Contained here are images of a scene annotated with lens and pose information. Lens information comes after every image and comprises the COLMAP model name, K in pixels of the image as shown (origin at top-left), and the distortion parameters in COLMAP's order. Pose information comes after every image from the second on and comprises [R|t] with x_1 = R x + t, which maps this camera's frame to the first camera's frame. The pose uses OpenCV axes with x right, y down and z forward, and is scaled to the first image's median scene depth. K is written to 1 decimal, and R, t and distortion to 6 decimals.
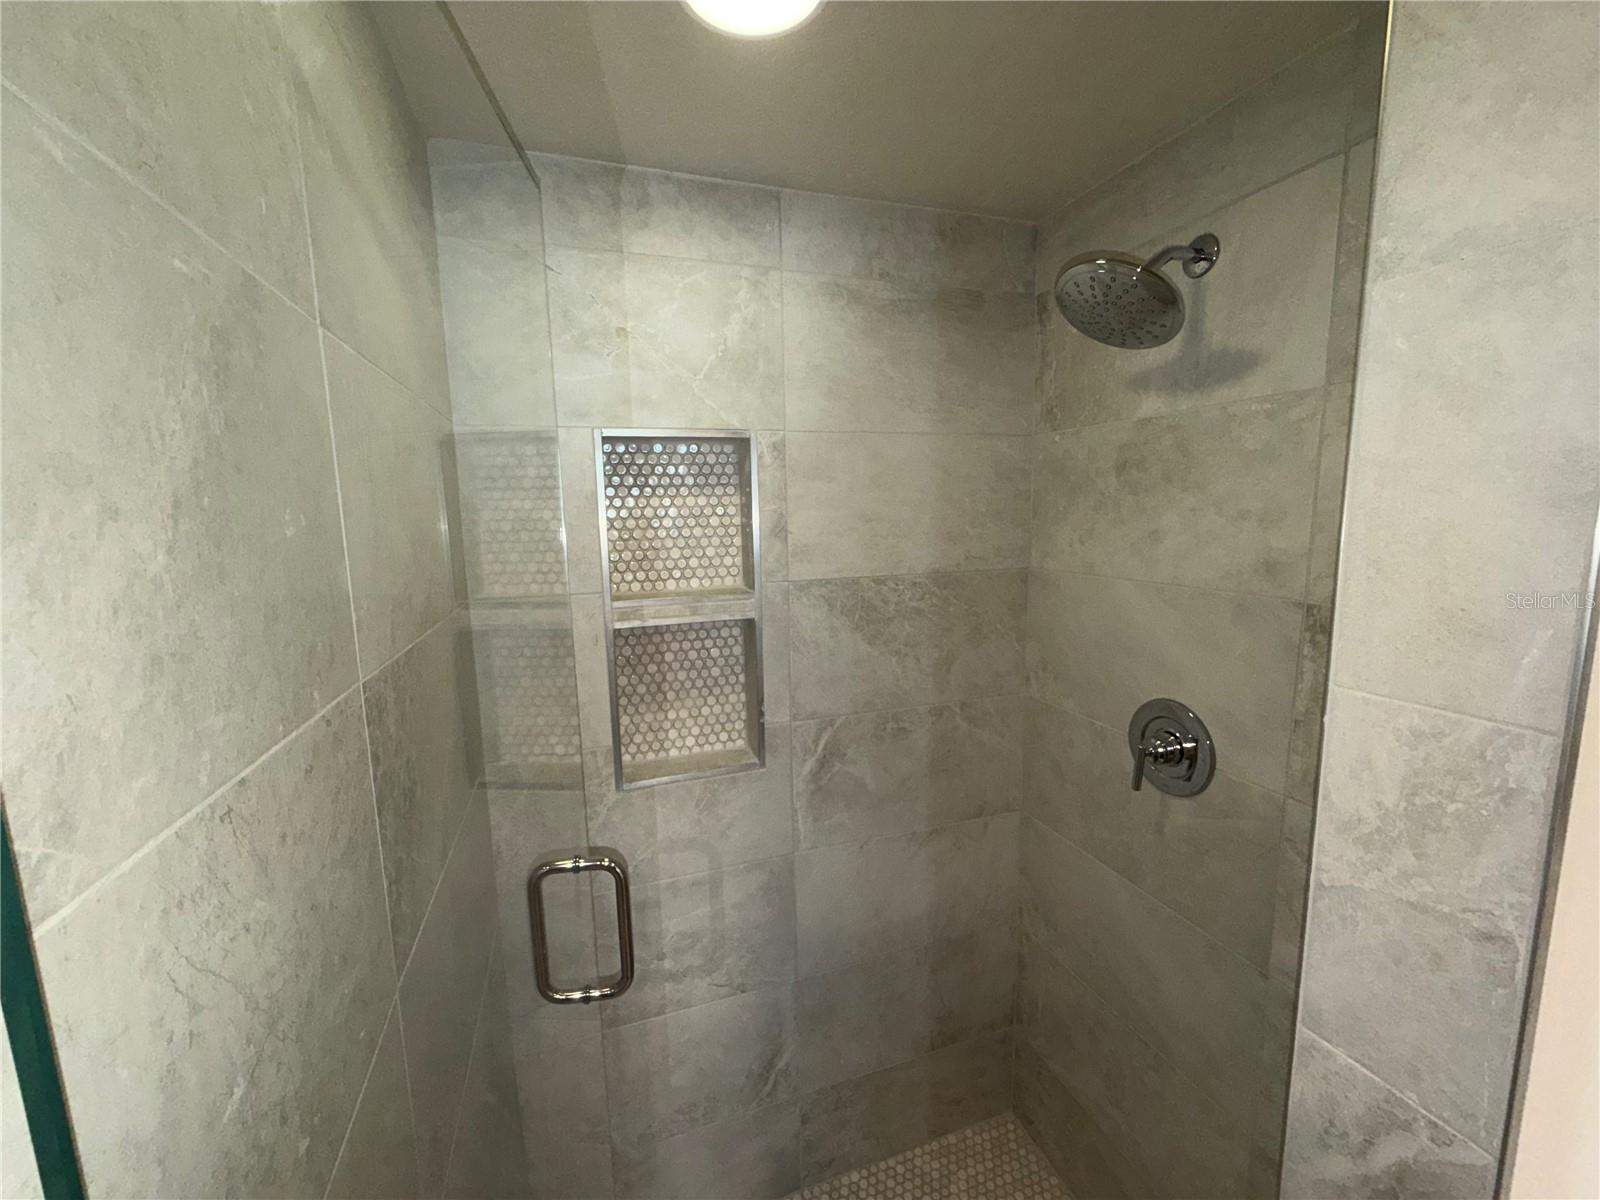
lens RADIAL K [[646.0, 0, 804.7], [0, 646.0, 601.0], [0, 0, 1]] dist [0.000047, -0.000094]
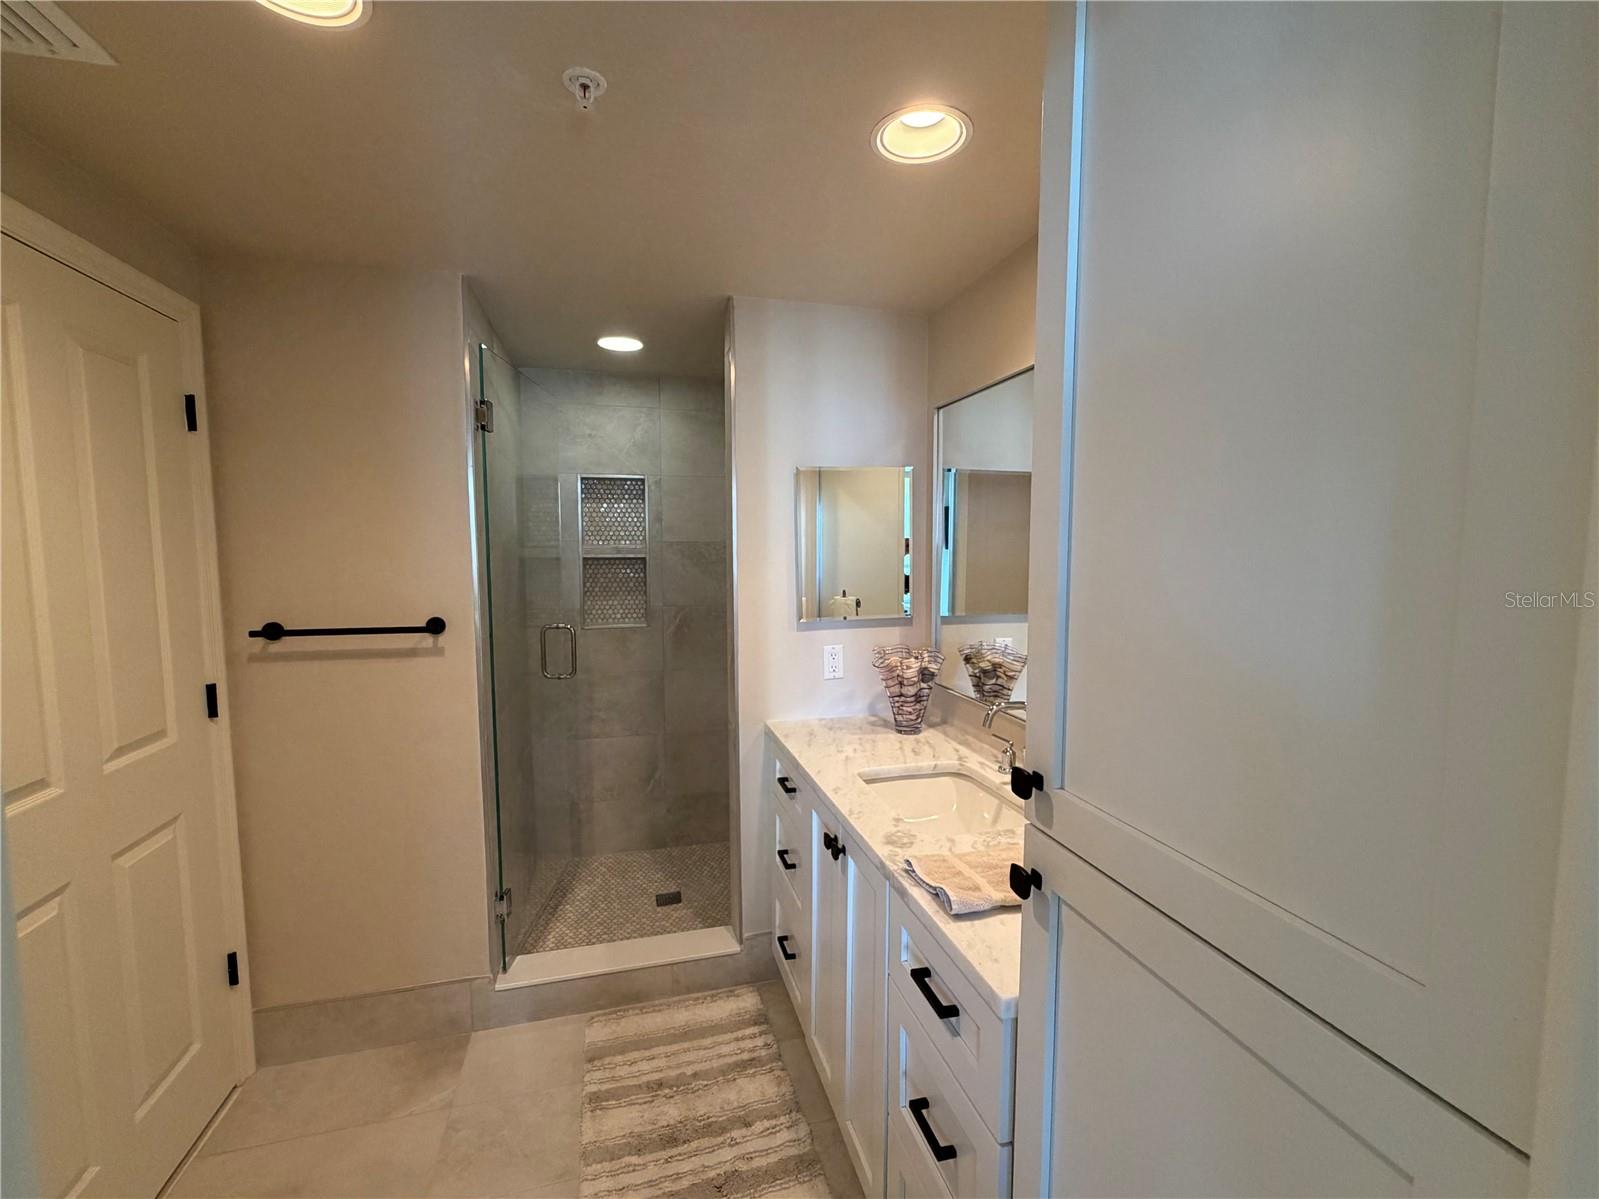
lens RADIAL K [[645.6, 0, 795.4], [0, 645.6, 598.6], [0, 0, 1]] dist [0.000047, -0.000094]
pose [[0.997396, 0.023534, -0.068177, 0.610203], [-0.028042, 0.997430, -0.065933, 0.309360], [0.066450, 0.067673, 0.995492, -1.220710]]
